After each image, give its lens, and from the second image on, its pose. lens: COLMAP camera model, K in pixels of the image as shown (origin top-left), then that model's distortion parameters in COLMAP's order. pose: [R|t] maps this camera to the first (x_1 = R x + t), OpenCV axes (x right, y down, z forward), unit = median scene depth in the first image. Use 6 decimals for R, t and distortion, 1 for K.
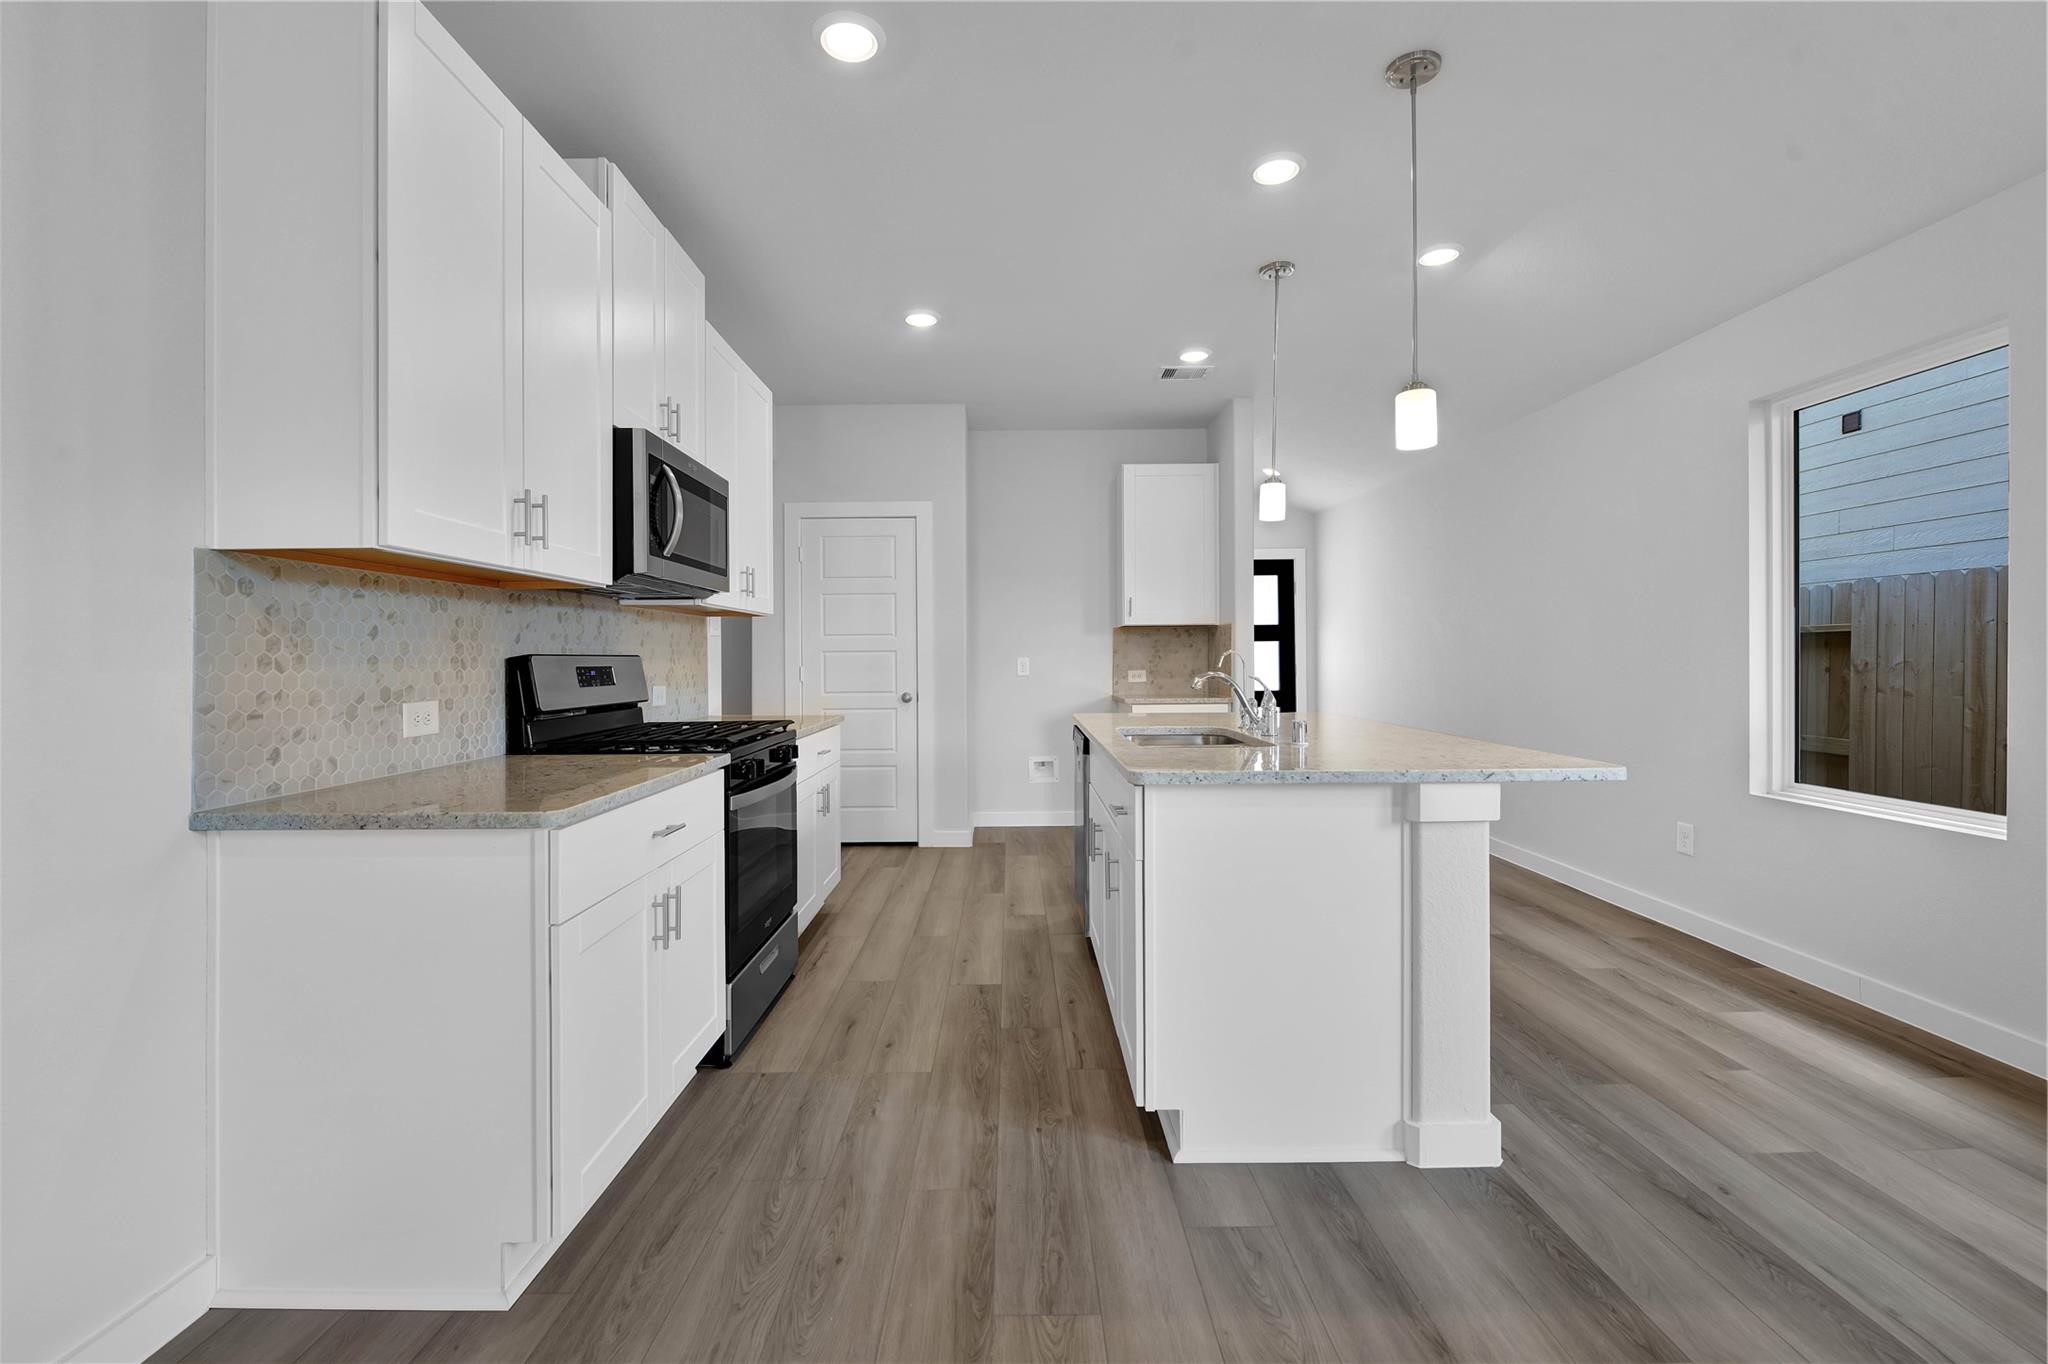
lens RADIAL K [[874.3, 0, 1019.3], [0, 874.3, 662.7], [0, 0, 1]] dist [-0.009375, -0.000286]
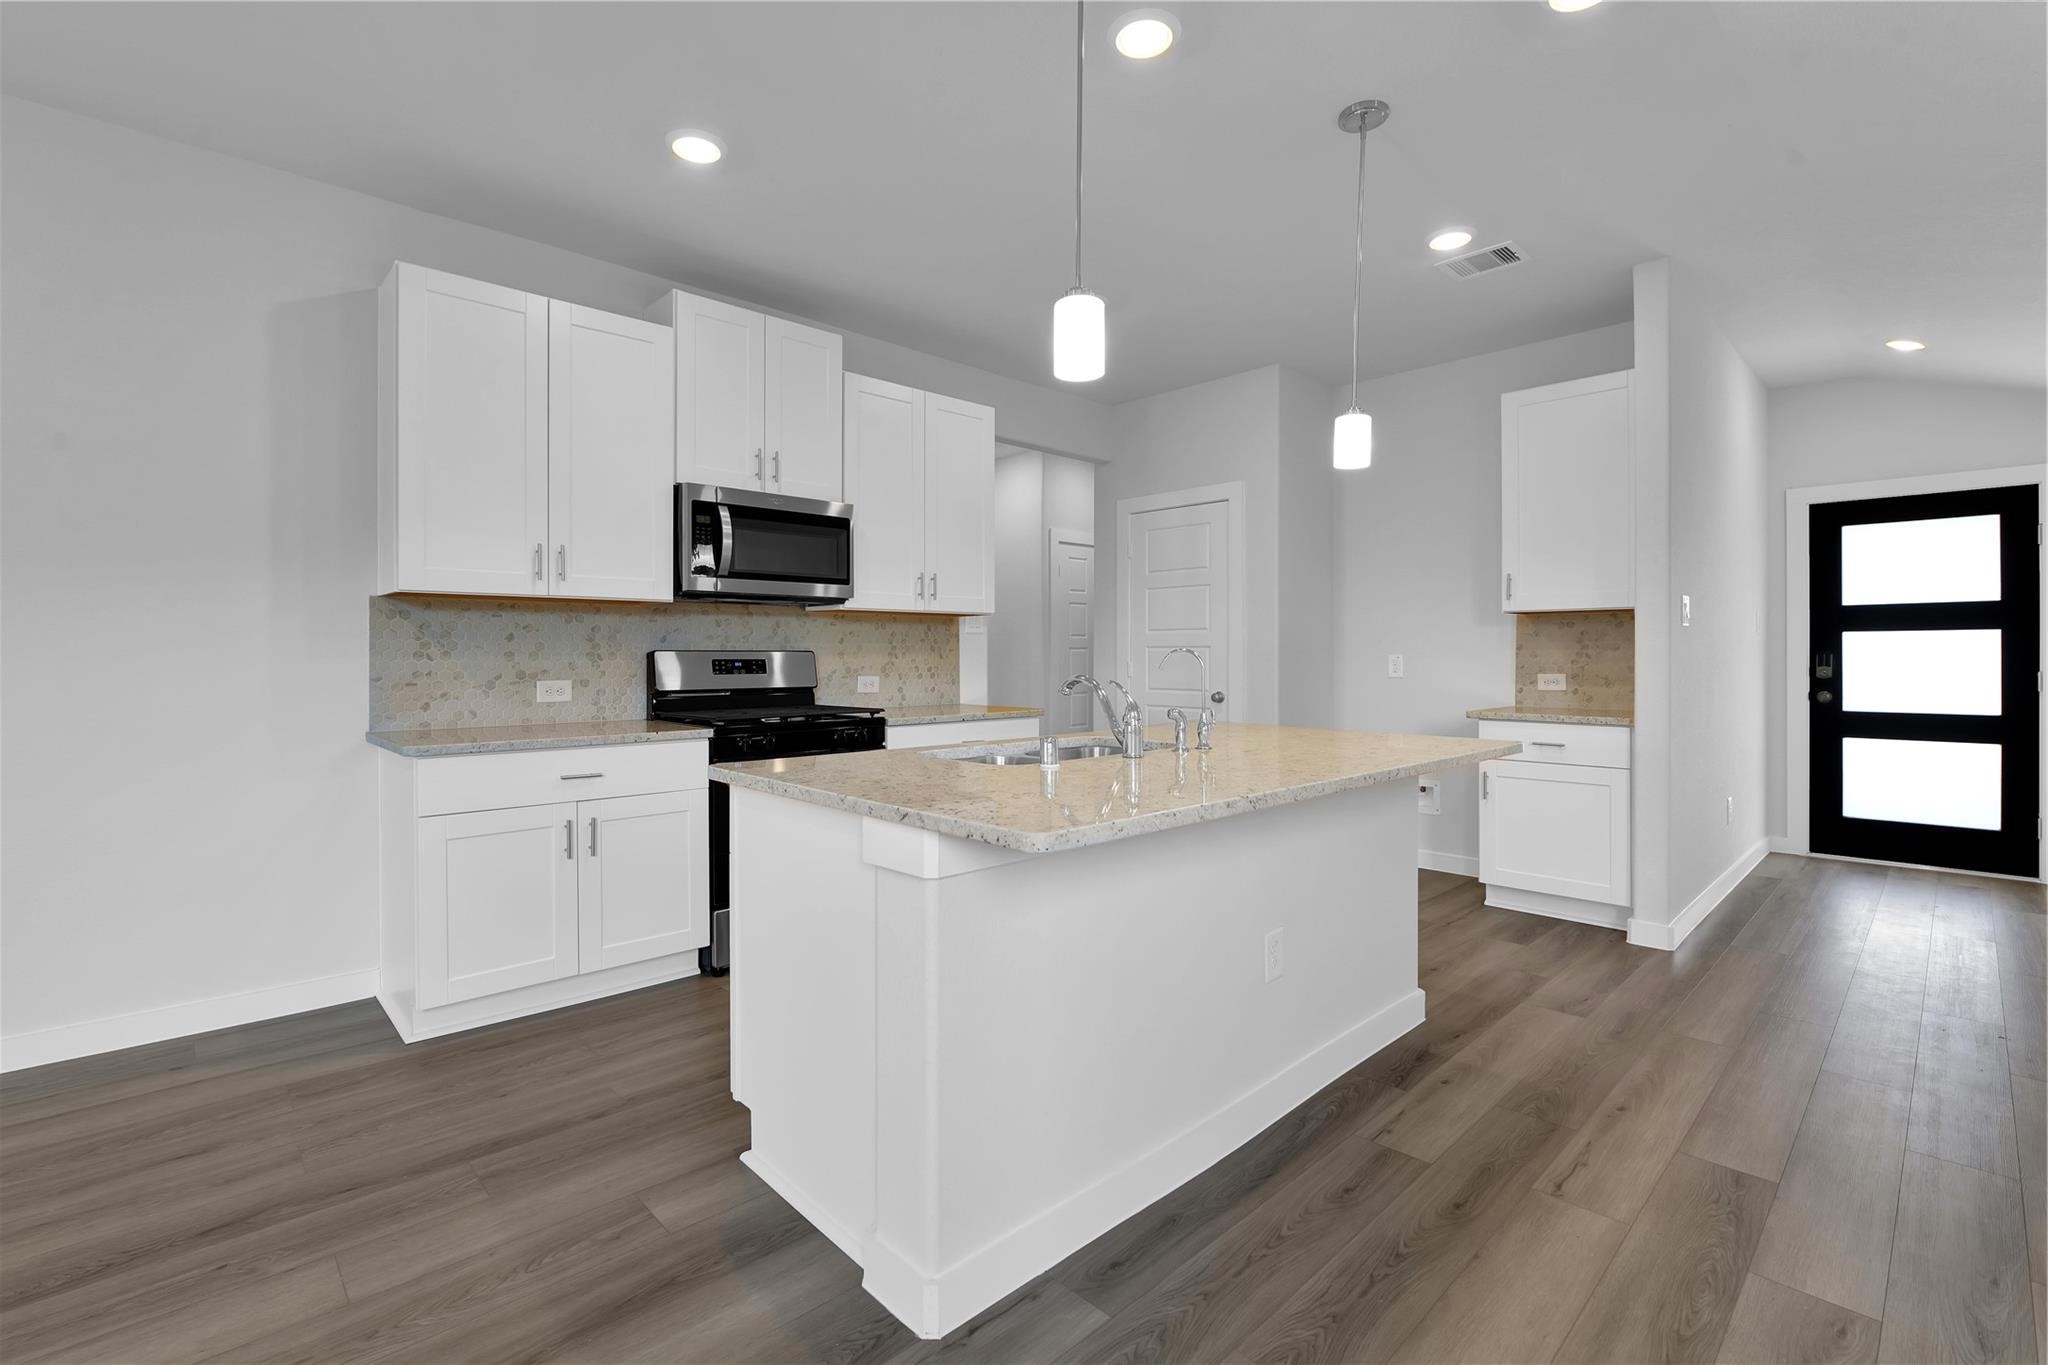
lens RADIAL K [[913.4, 0, 1021.9], [0, 913.4, 654.4], [0, 0, 1]] dist [-0.011389, -0.000321]
pose [[0.685484, 0.008181, -0.728042, 1.123857], [-0.009322, 0.999954, 0.002459, -0.014528], [0.728028, 0.005101, 0.685528, 0.496394]]
